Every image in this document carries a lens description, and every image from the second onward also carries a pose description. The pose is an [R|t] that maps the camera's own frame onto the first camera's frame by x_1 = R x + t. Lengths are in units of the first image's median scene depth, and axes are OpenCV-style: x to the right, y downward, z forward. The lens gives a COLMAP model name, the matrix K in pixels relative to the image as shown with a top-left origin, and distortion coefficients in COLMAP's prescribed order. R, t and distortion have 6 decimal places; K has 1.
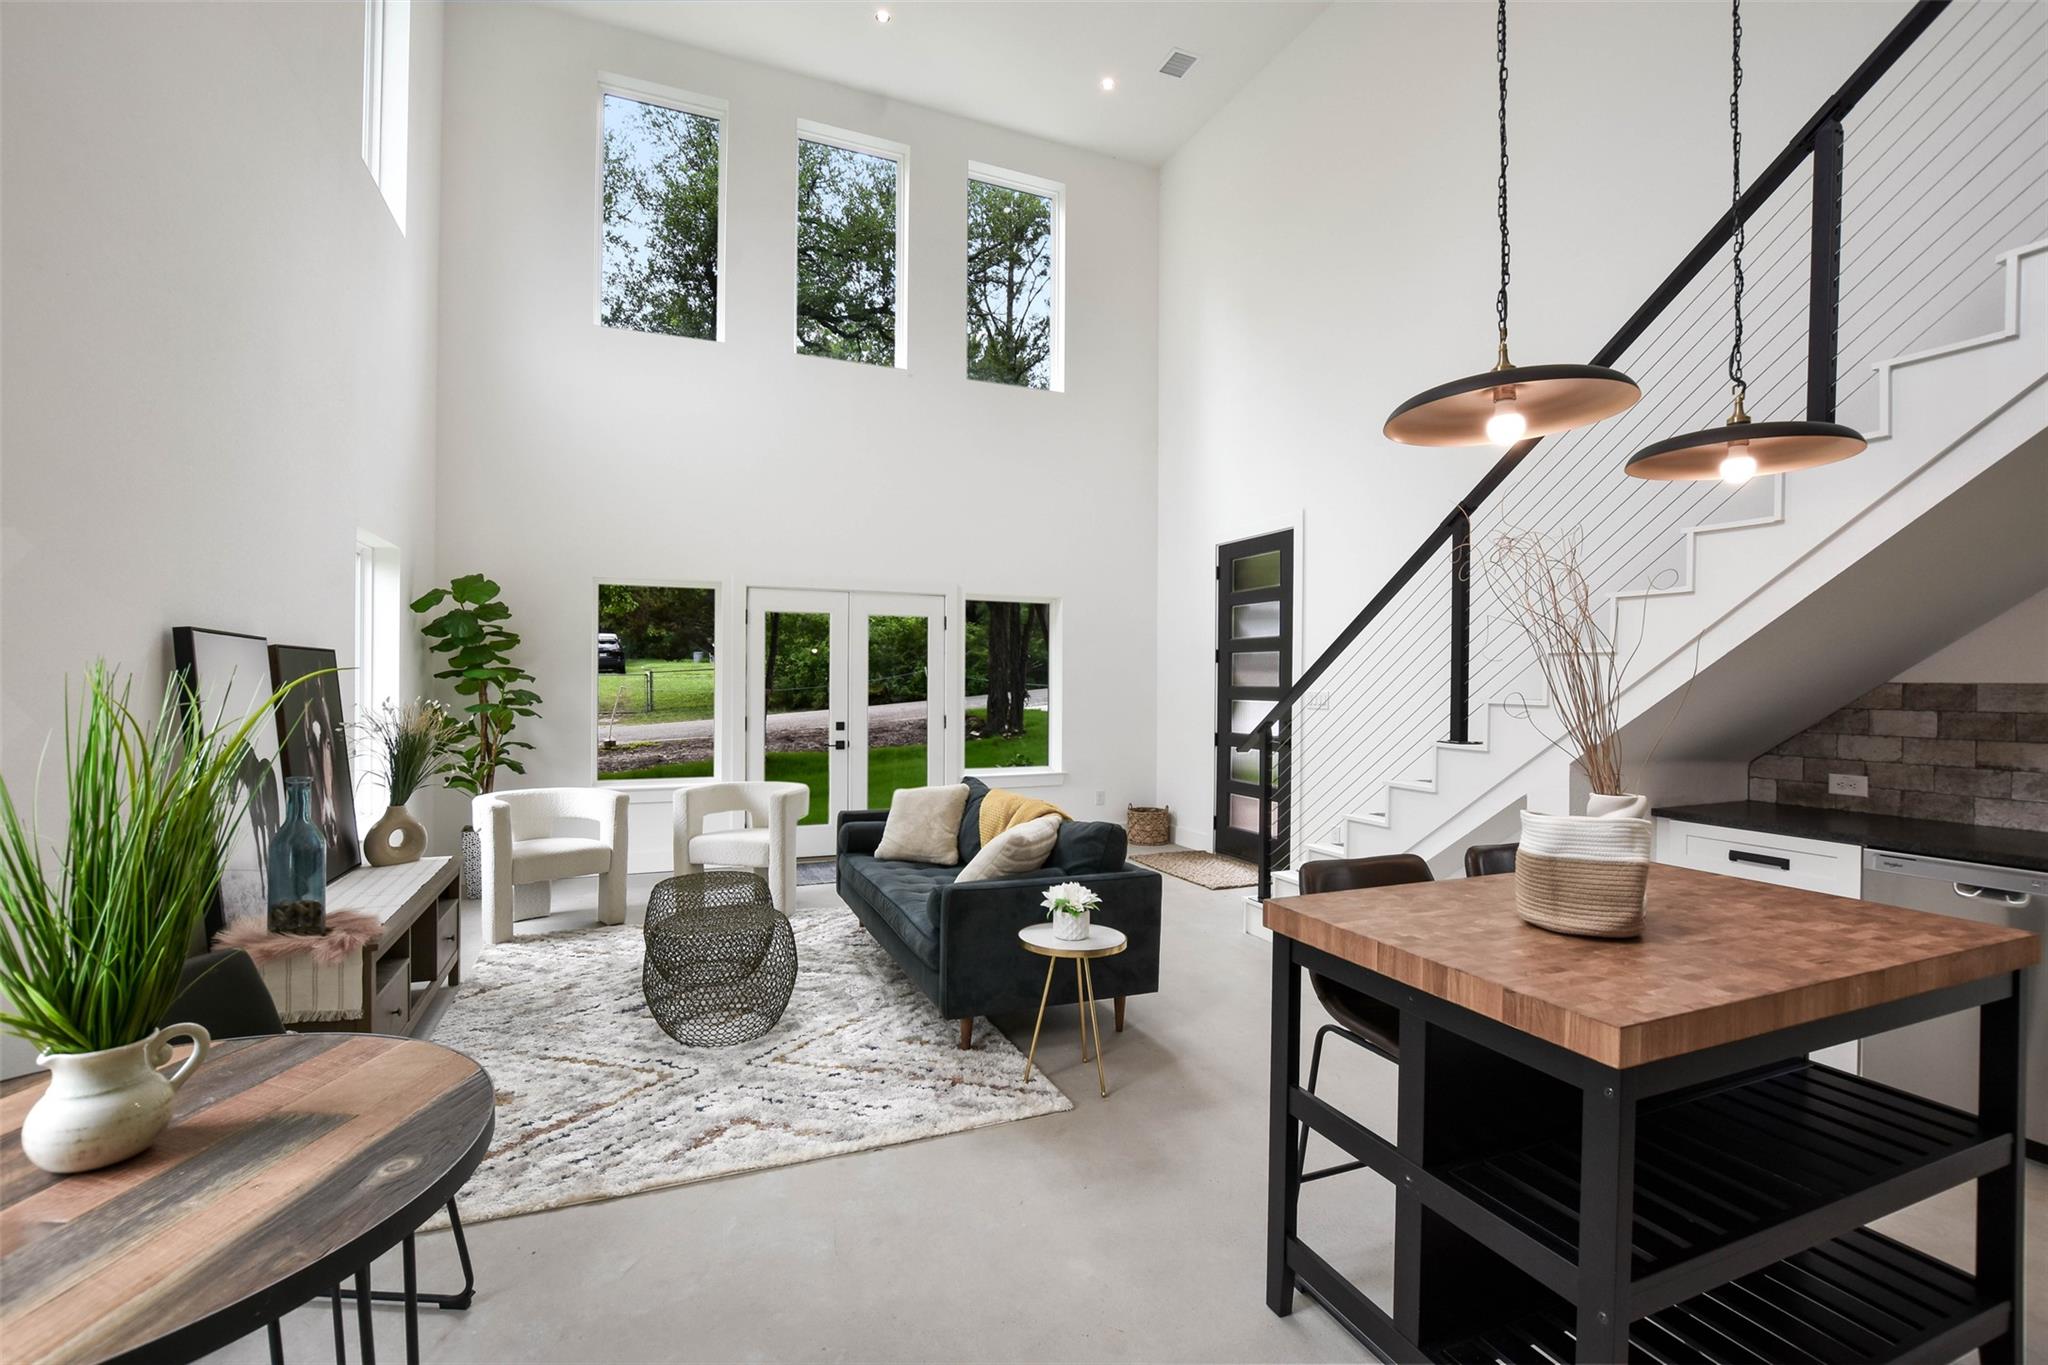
lens RADIAL K [[893.8, 0, 1013.9], [0, 893.8, 683.8], [0, 0, 1]] dist [-0.016471, 0.000020]
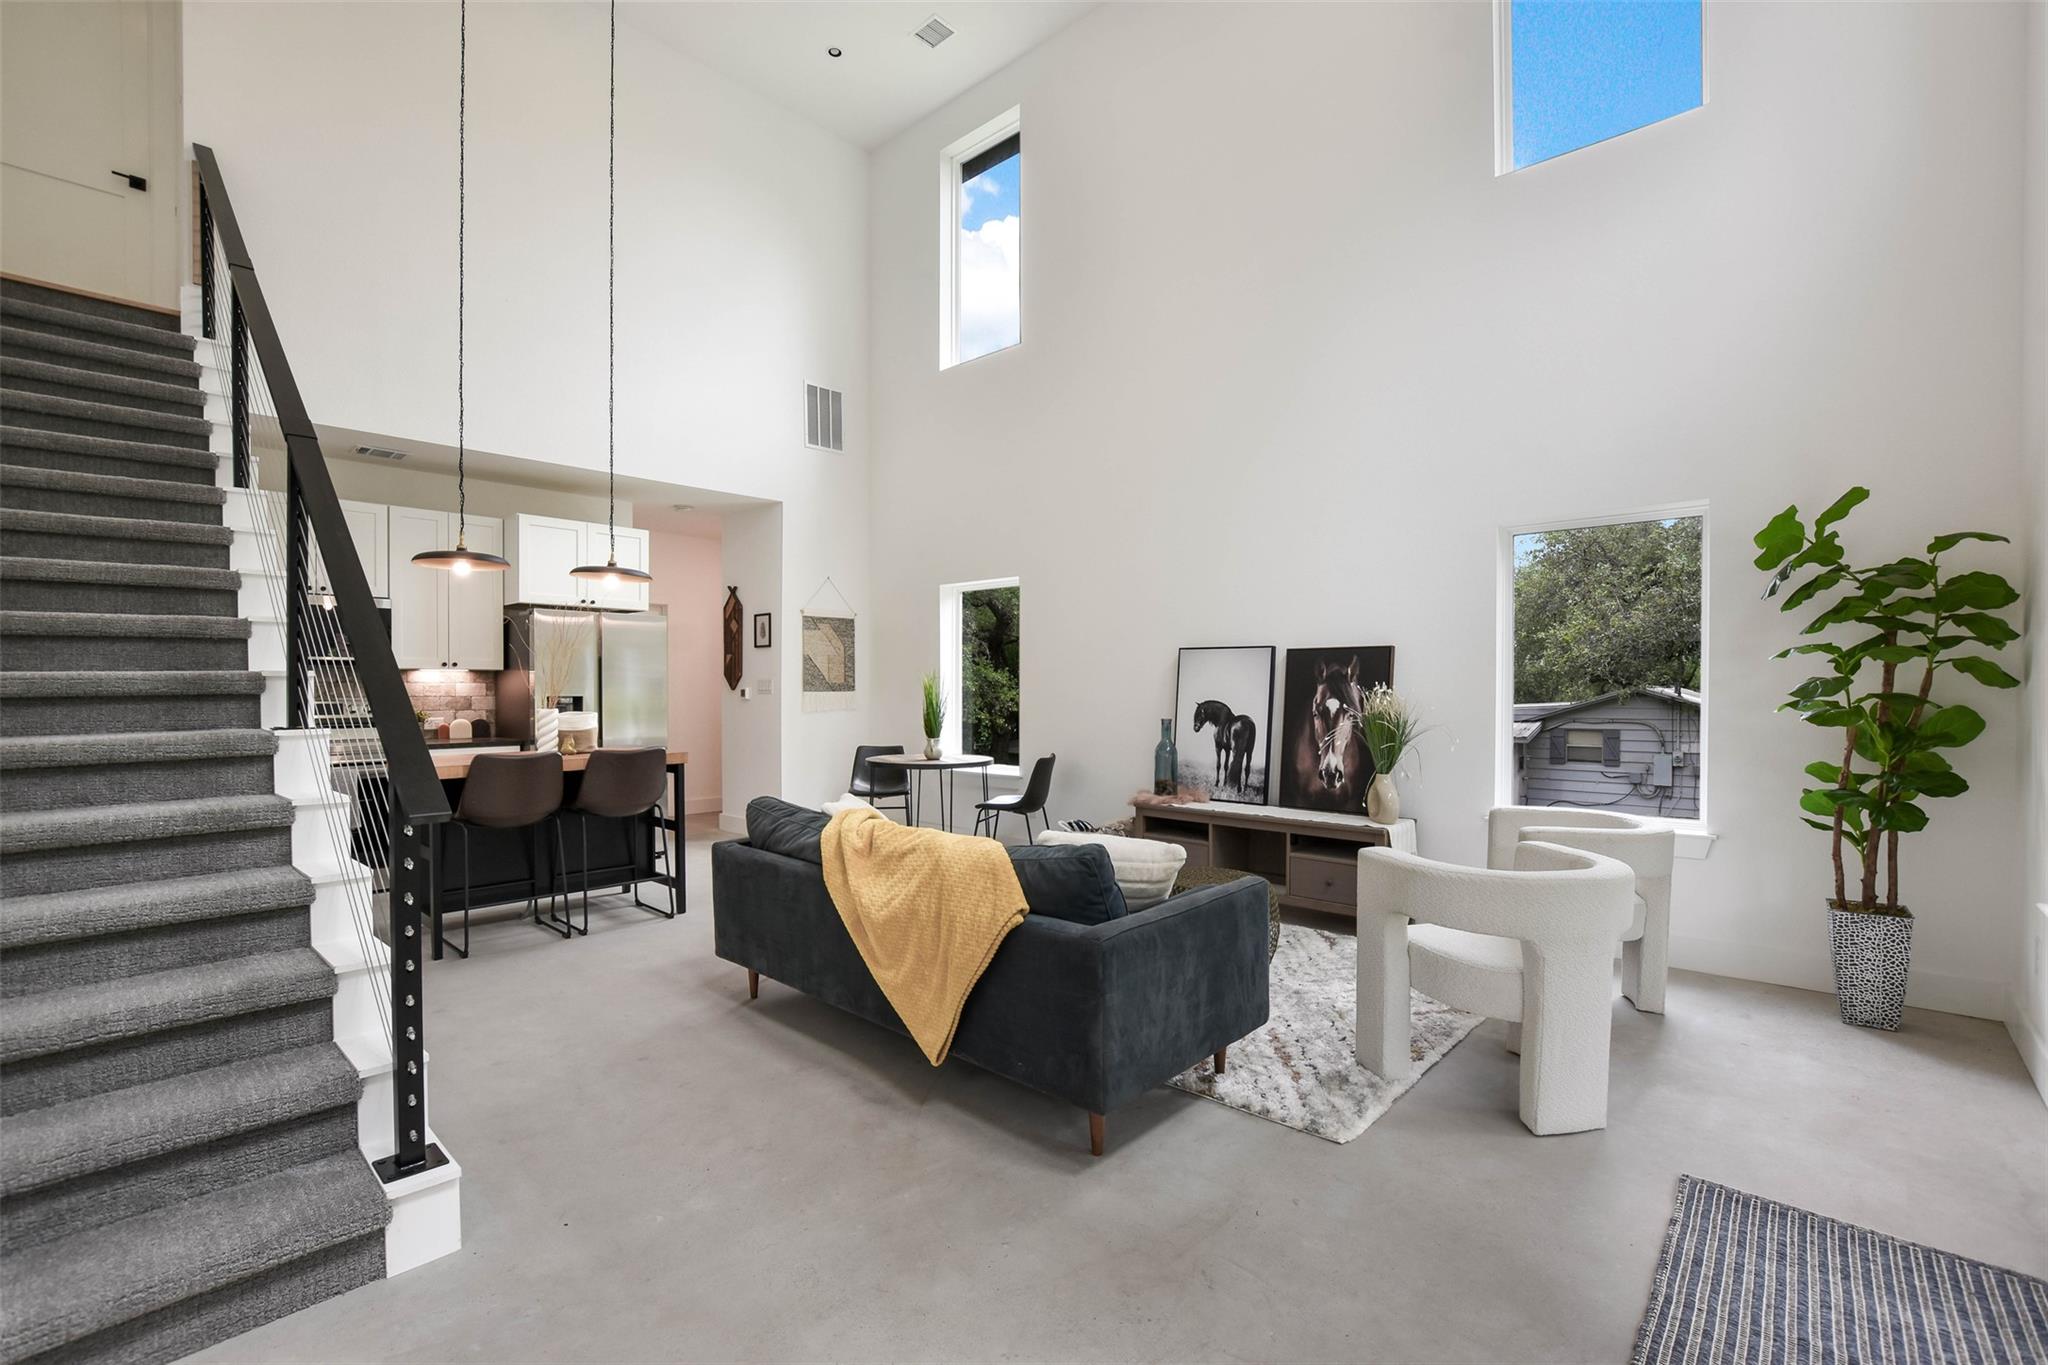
lens RADIAL K [[895.4, 0, 1014.5], [0, 895.4, 695.5], [0, 0, 1]] dist [-0.025918, 0.000042]
pose [[-0.909781, -0.004309, -0.415066, 0.207806], [-0.007902, 0.999945, 0.006941, 0.023070], [0.415013, 0.009595, -0.909765, 1.561229]]
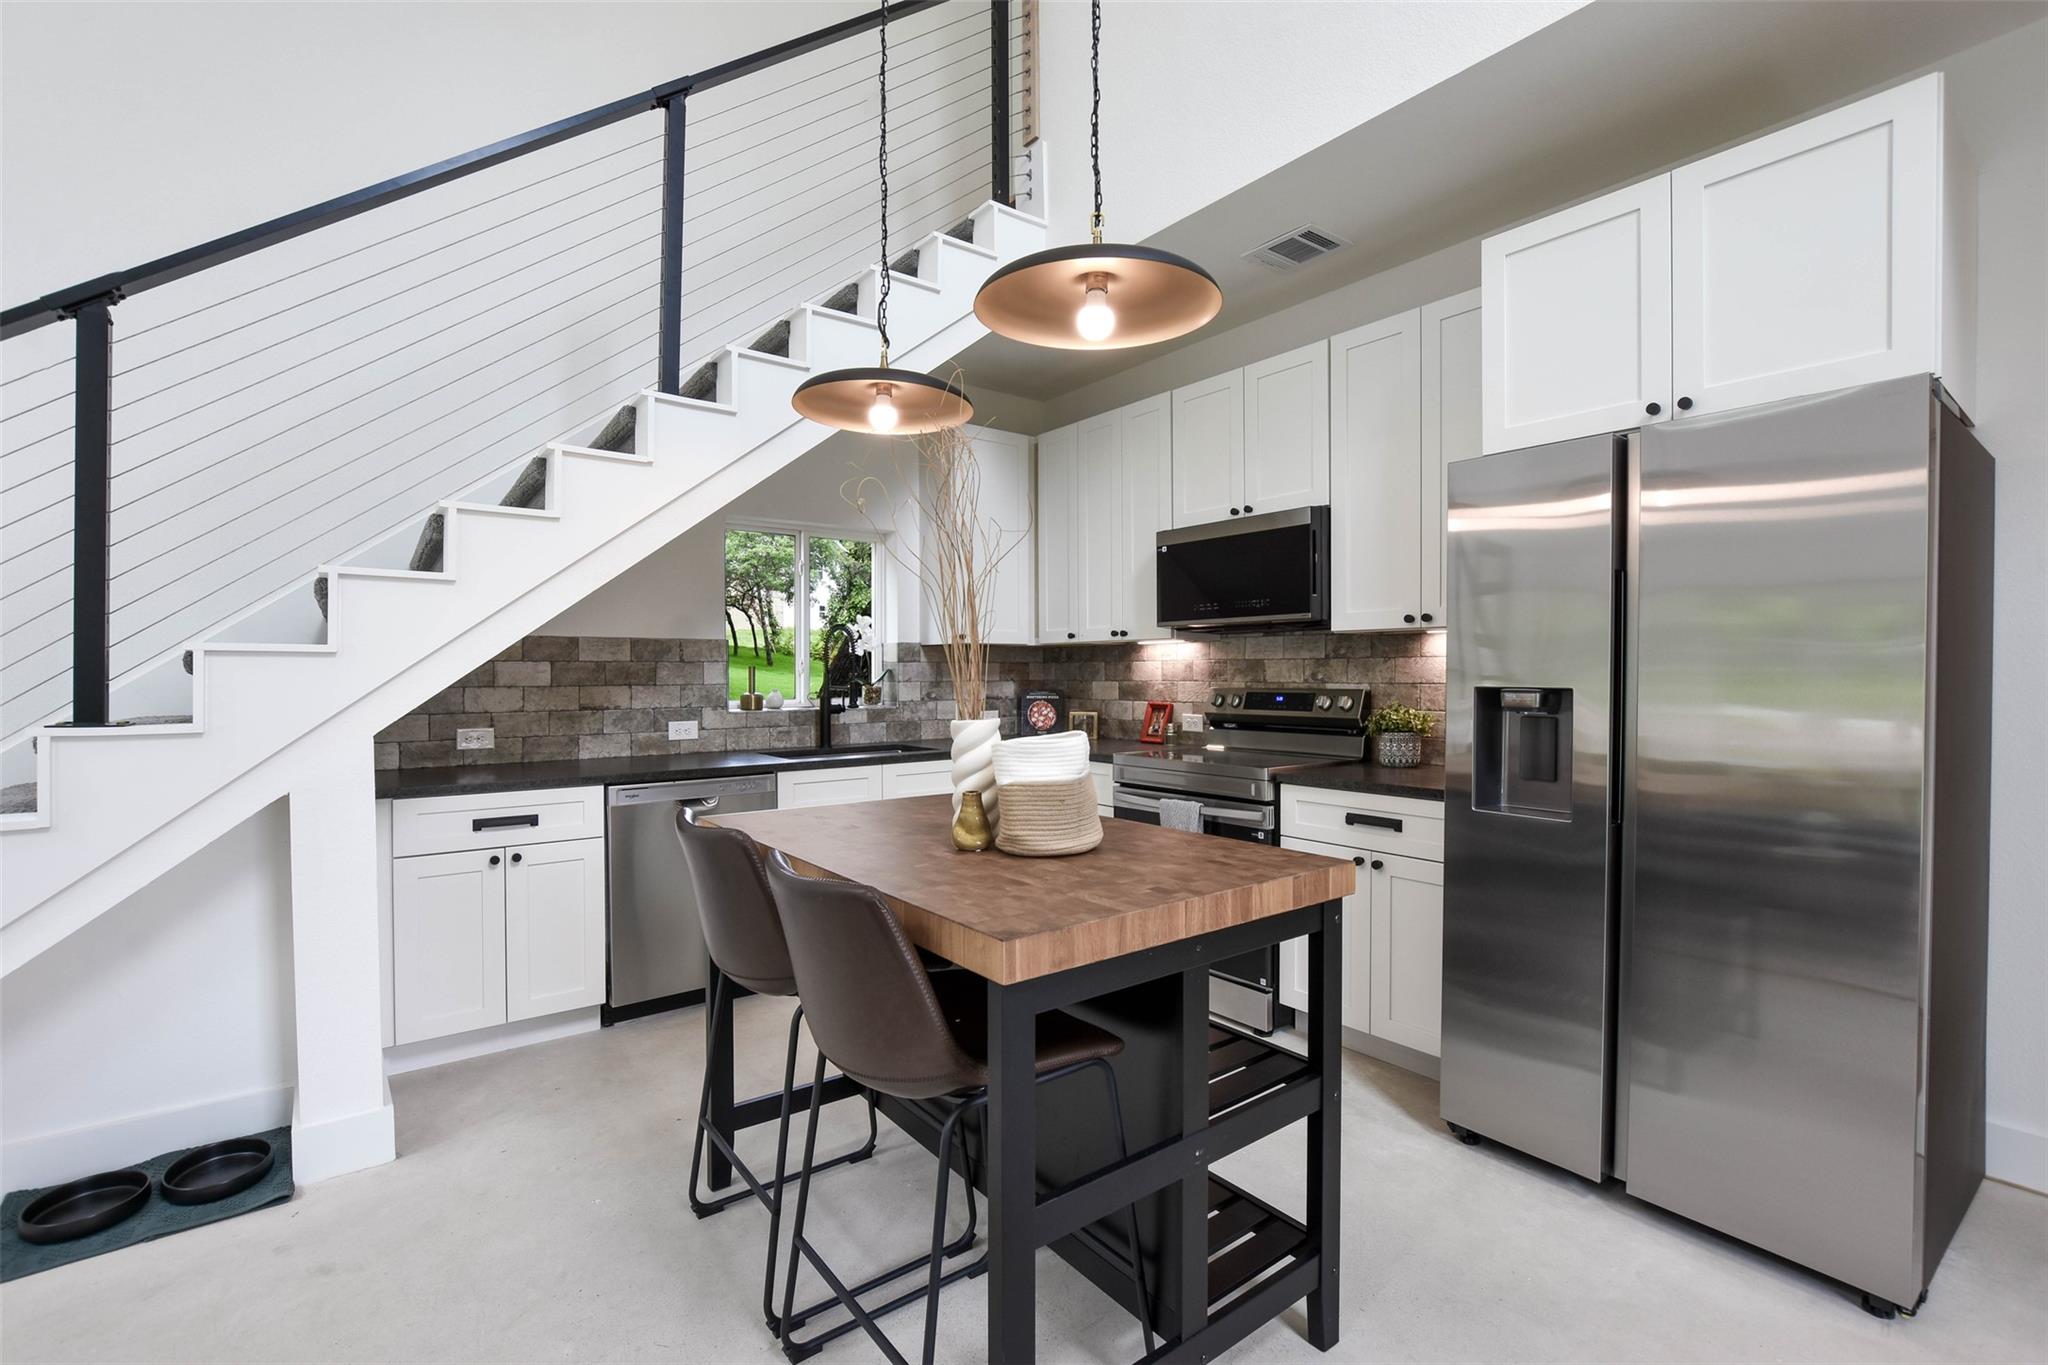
lens RADIAL K [[893.8, 0, 1013.9], [0, 893.8, 683.8], [0, 0, 1]] dist [-0.016471, 0.000020]
pose [[-0.252660, -0.018953, 0.967370, -0.120494], [0.004174, 0.999777, 0.020678, 0.025620], [-0.967546, 0.009262, -0.252524, 0.480391]]
